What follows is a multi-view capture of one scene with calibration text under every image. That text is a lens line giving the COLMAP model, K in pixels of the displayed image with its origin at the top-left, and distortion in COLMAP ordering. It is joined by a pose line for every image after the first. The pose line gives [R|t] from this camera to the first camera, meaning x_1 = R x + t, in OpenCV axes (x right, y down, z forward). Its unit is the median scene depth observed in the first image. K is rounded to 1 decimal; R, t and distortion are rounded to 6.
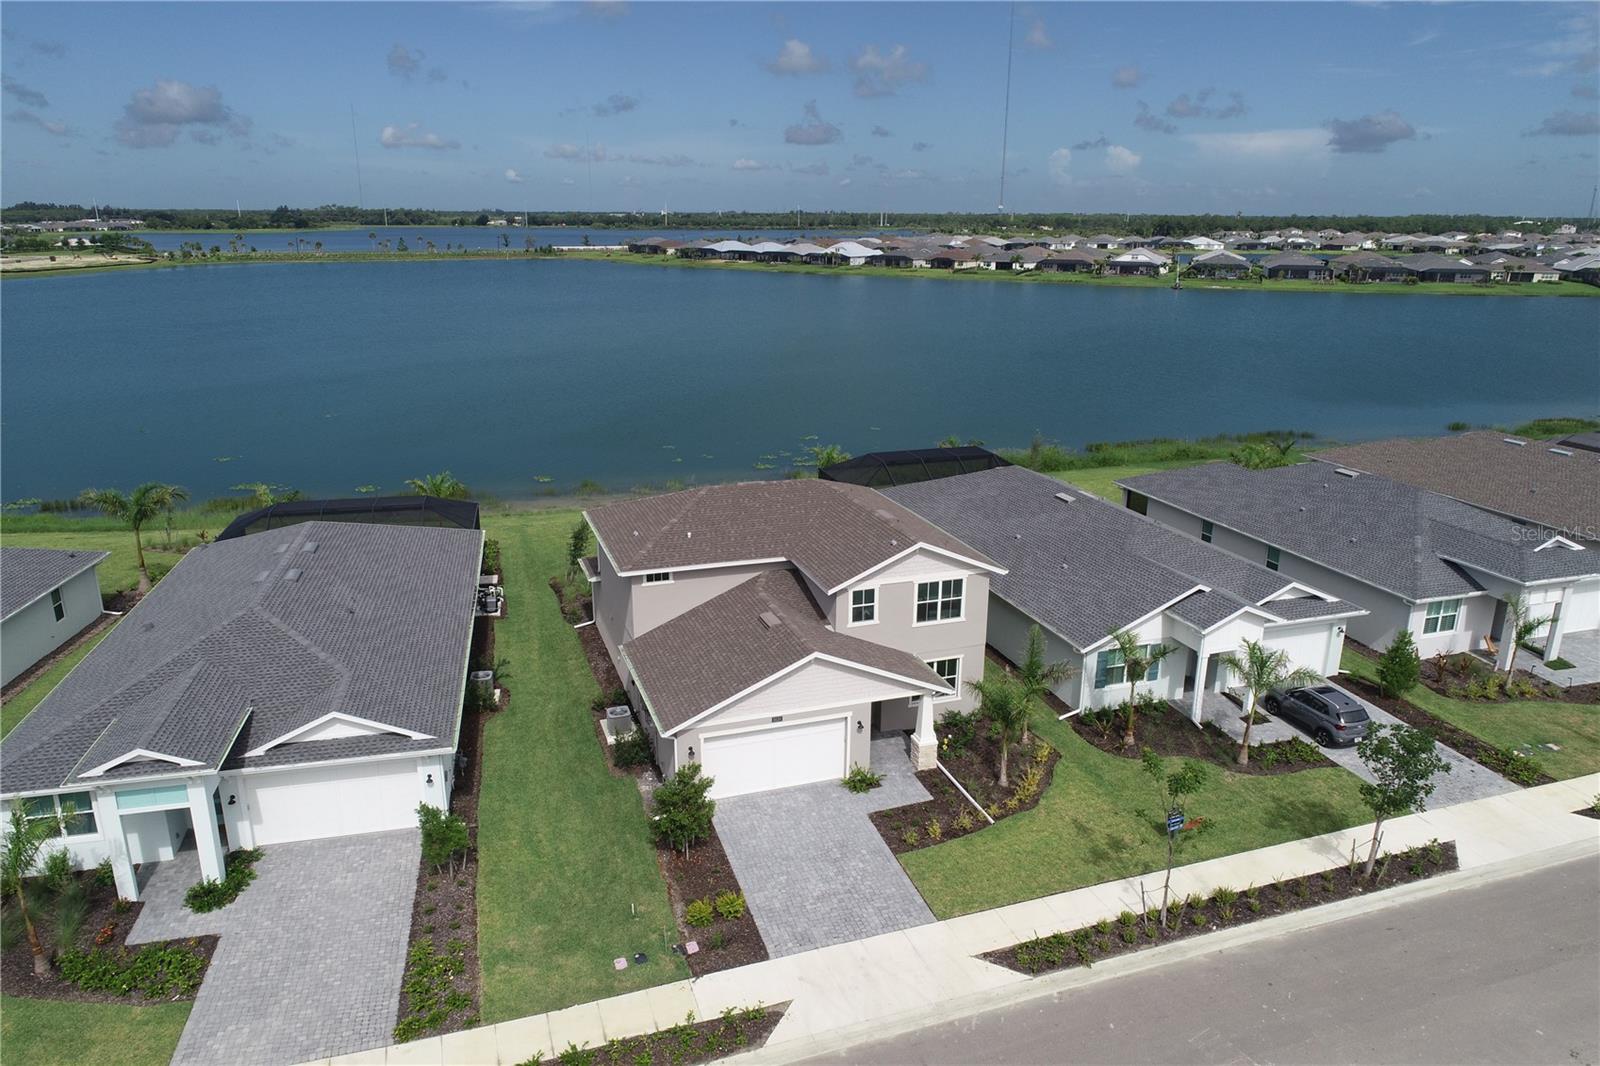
lens RADIAL K [[1068.3, 0, 793.6], [0, 1068.3, 535.8], [0, 0, 1]] dist [-0.001848, 0.002646]
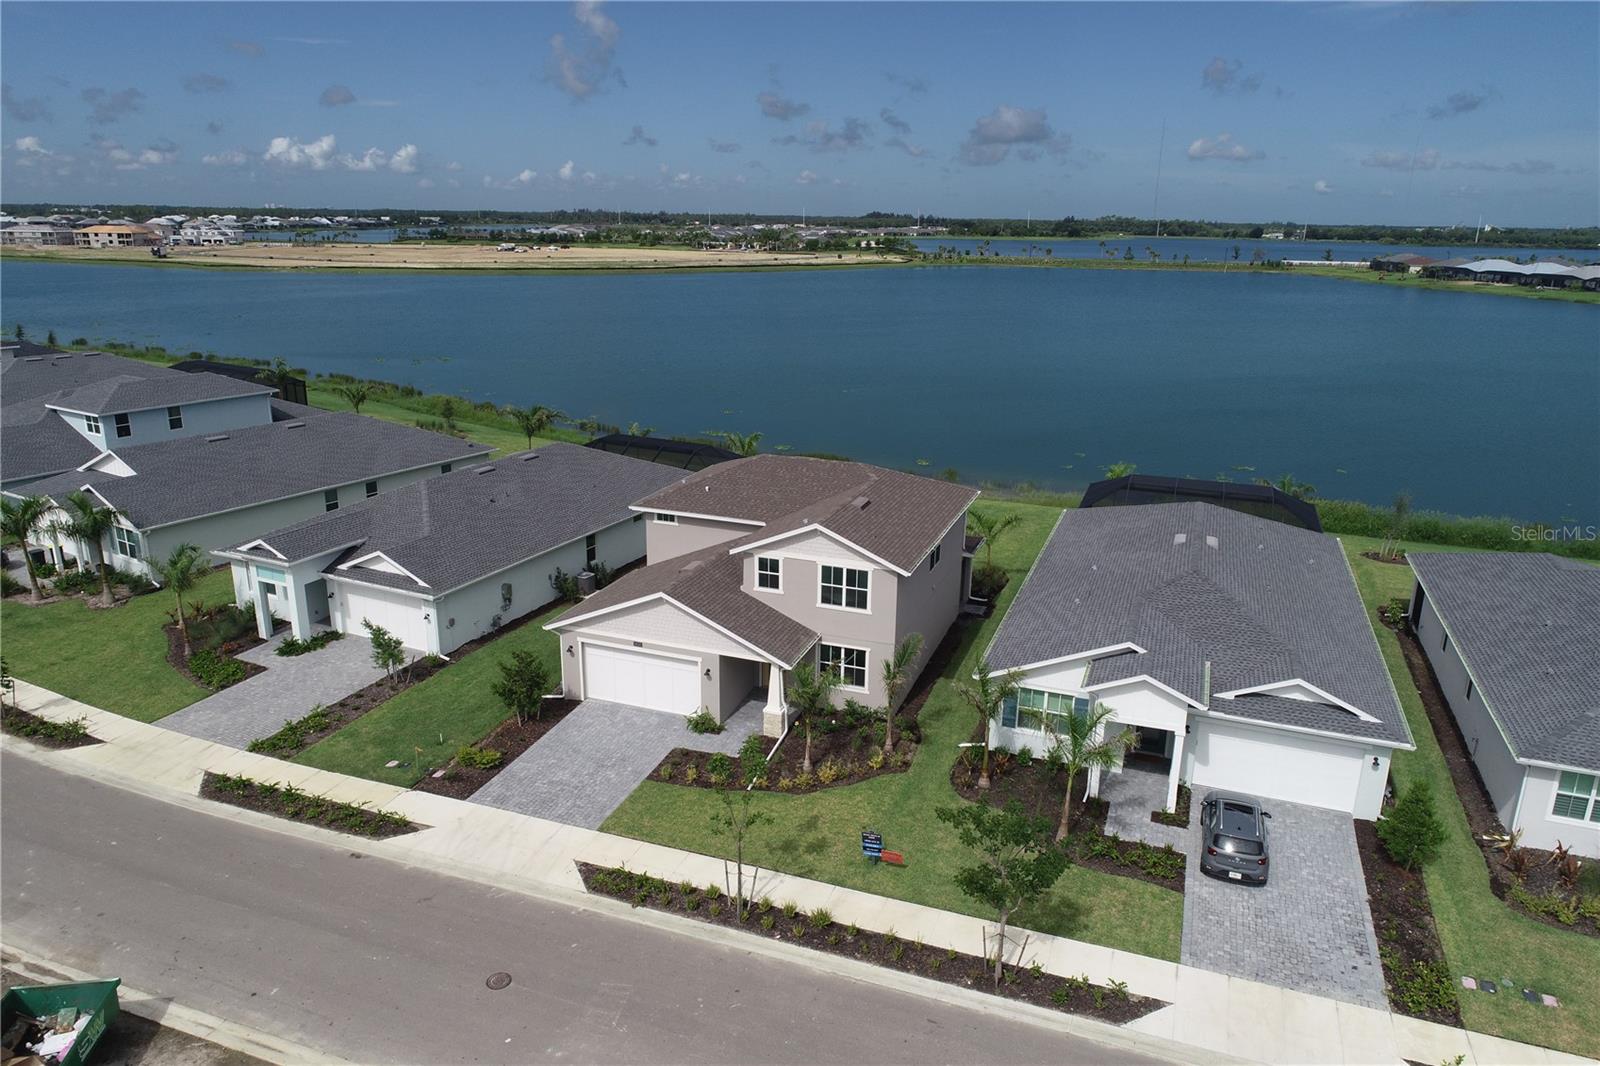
lens RADIAL K [[1068.3, 0, 799.7], [0, 1068.3, 528.2], [0, 0, 1]] dist [-0.001848, 0.002646]
pose [[0.776359, 0.183098, -0.603110, 0.623975], [-0.193141, 0.979953, 0.048881, -0.031802], [0.599969, 0.078536, 0.796159, 0.142234]]
